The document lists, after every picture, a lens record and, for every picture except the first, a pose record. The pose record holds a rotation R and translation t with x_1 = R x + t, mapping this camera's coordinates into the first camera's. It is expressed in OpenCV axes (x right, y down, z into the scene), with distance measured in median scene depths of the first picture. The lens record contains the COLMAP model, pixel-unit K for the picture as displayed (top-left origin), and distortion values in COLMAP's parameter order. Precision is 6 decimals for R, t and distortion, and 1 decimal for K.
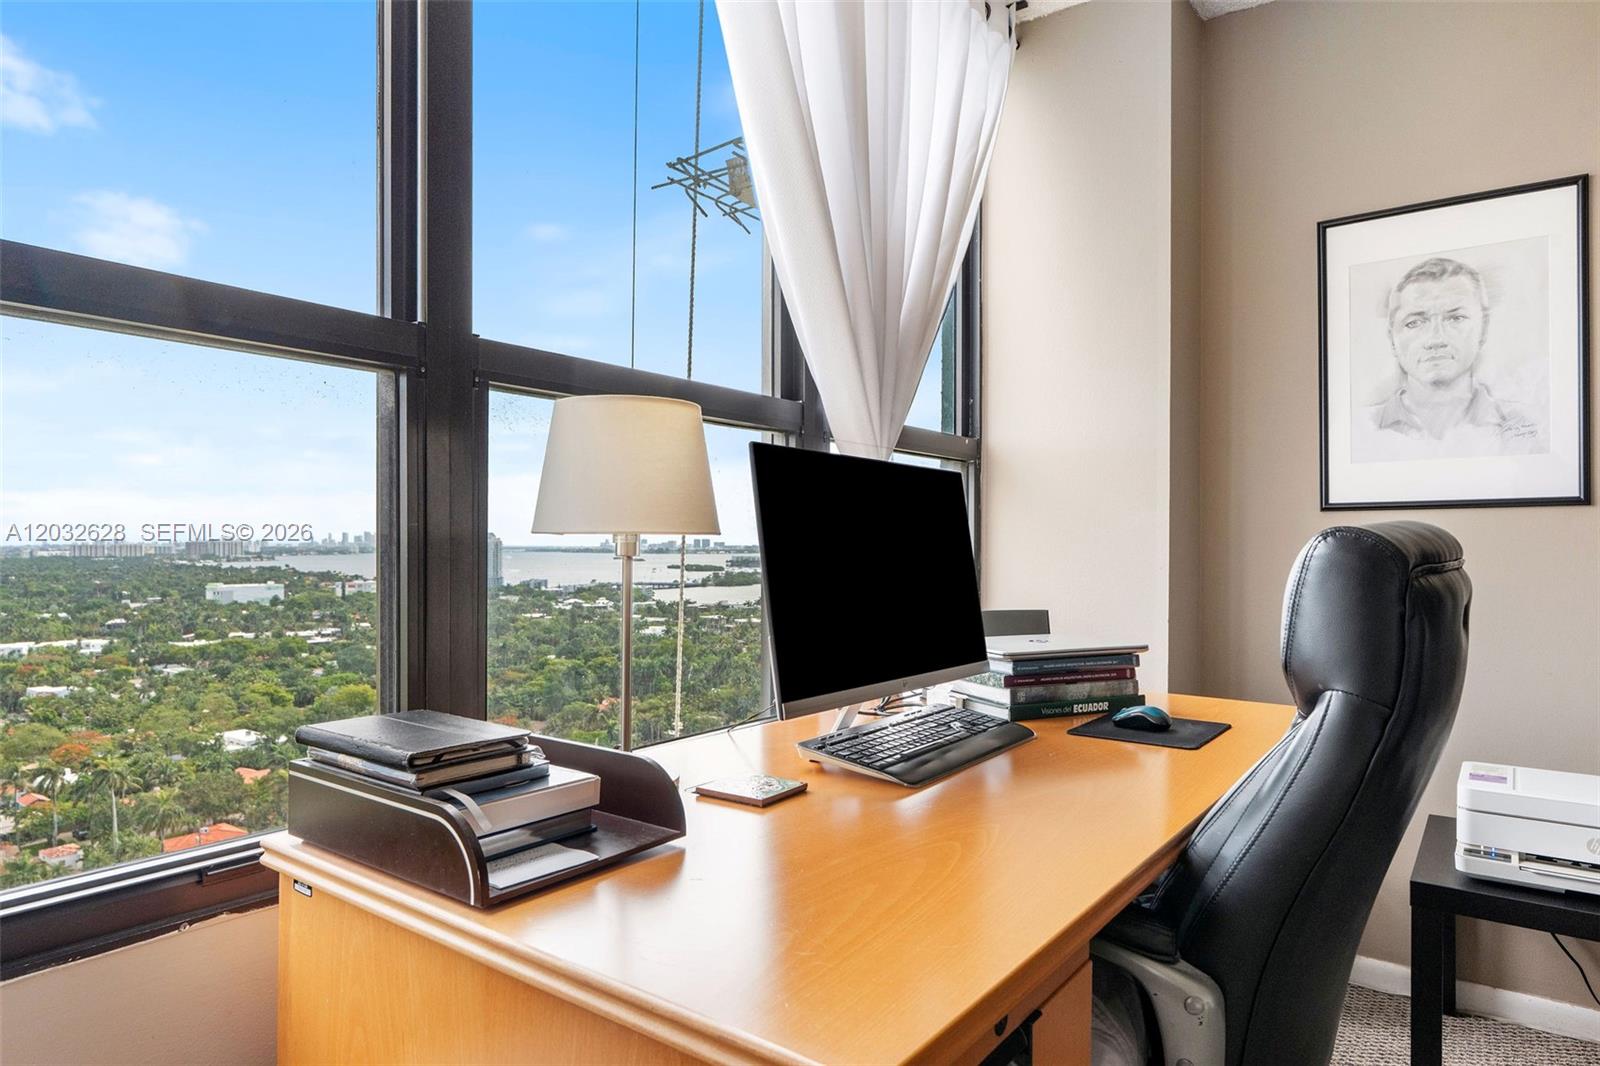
lens RADIAL K [[962.3, 0, 802.5], [0, 962.3, 550.4], [0, 0, 1]] dist [0.001457, 0.000275]
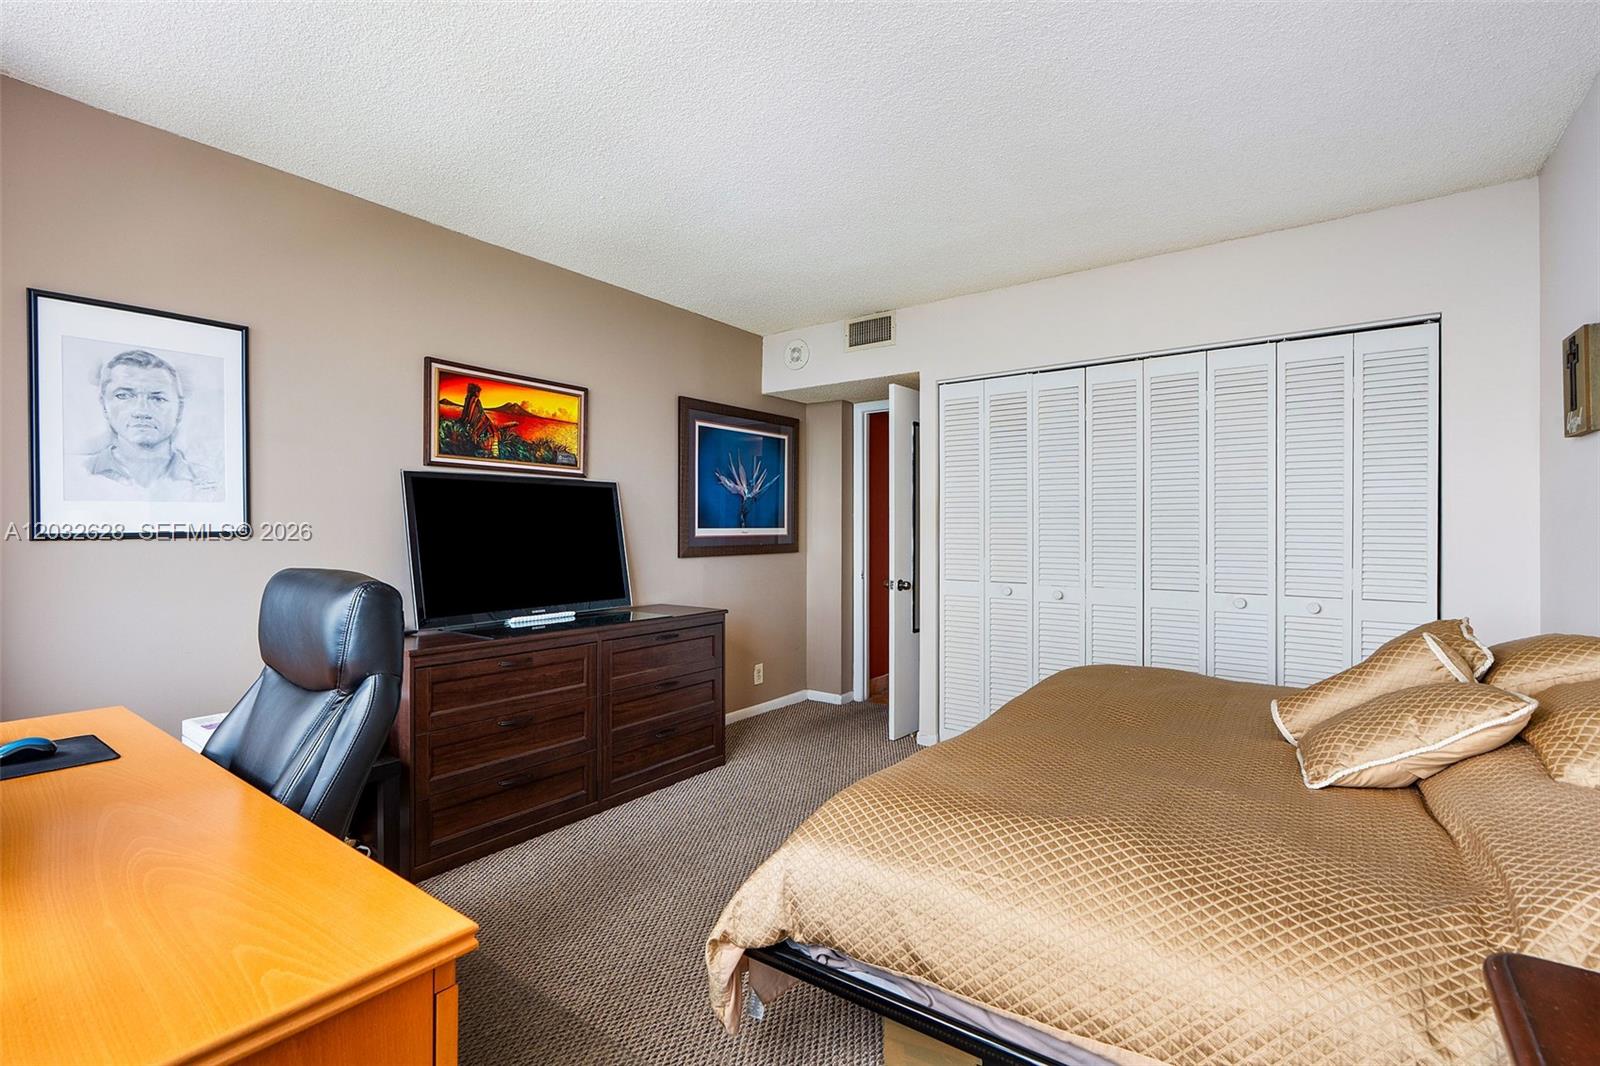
lens RADIAL K [[709.7, 0, 801.4], [0, 709.7, 536.8], [0, 0, 1]] dist [-0.010353, 0.000868]
pose [[0.012575, -0.011029, 0.999860, -0.303773], [0.012054, 0.999868, 0.010878, -0.046260], [-0.999848, 0.011916, 0.012706, 0.080480]]
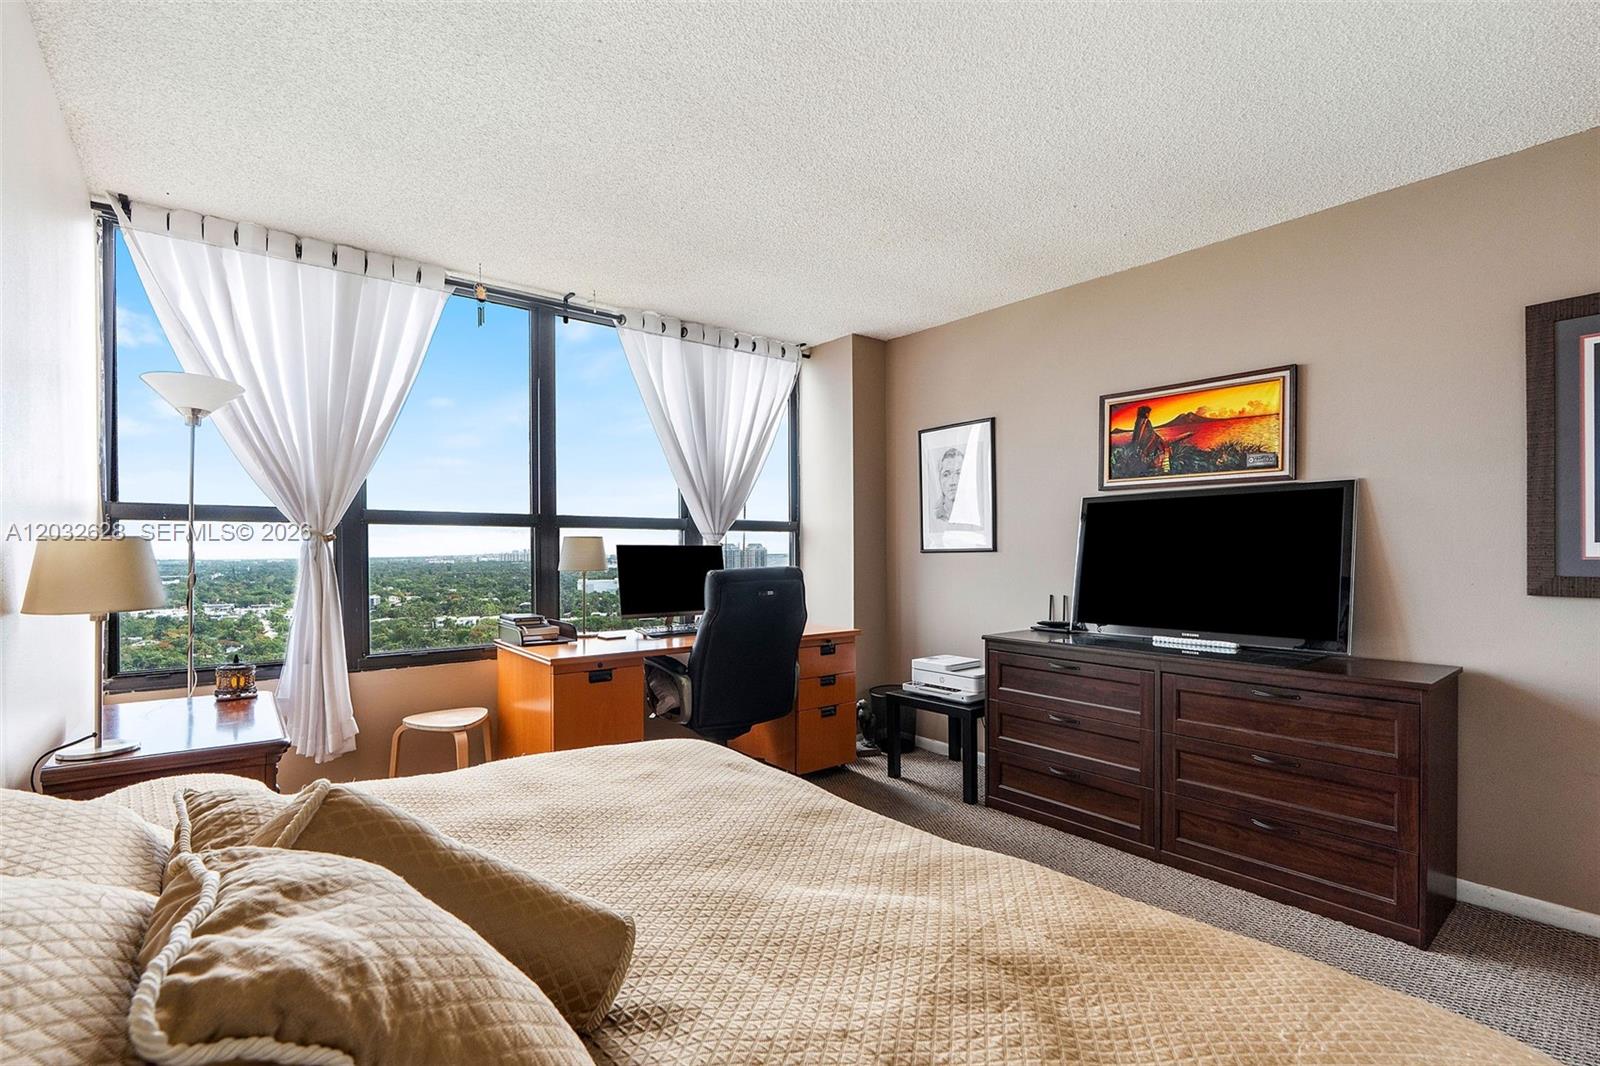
lens RADIAL K [[733.3, 0, 806.9], [0, 733.3, 555.4], [0, 0, 1]] dist [-0.003052, -0.000058]
pose [[0.968011, -0.003977, -0.250878, 0.764600], [0.003949, 0.999992, -0.000616, -0.036307], [0.250878, -0.000394, 0.968019, -0.866432]]
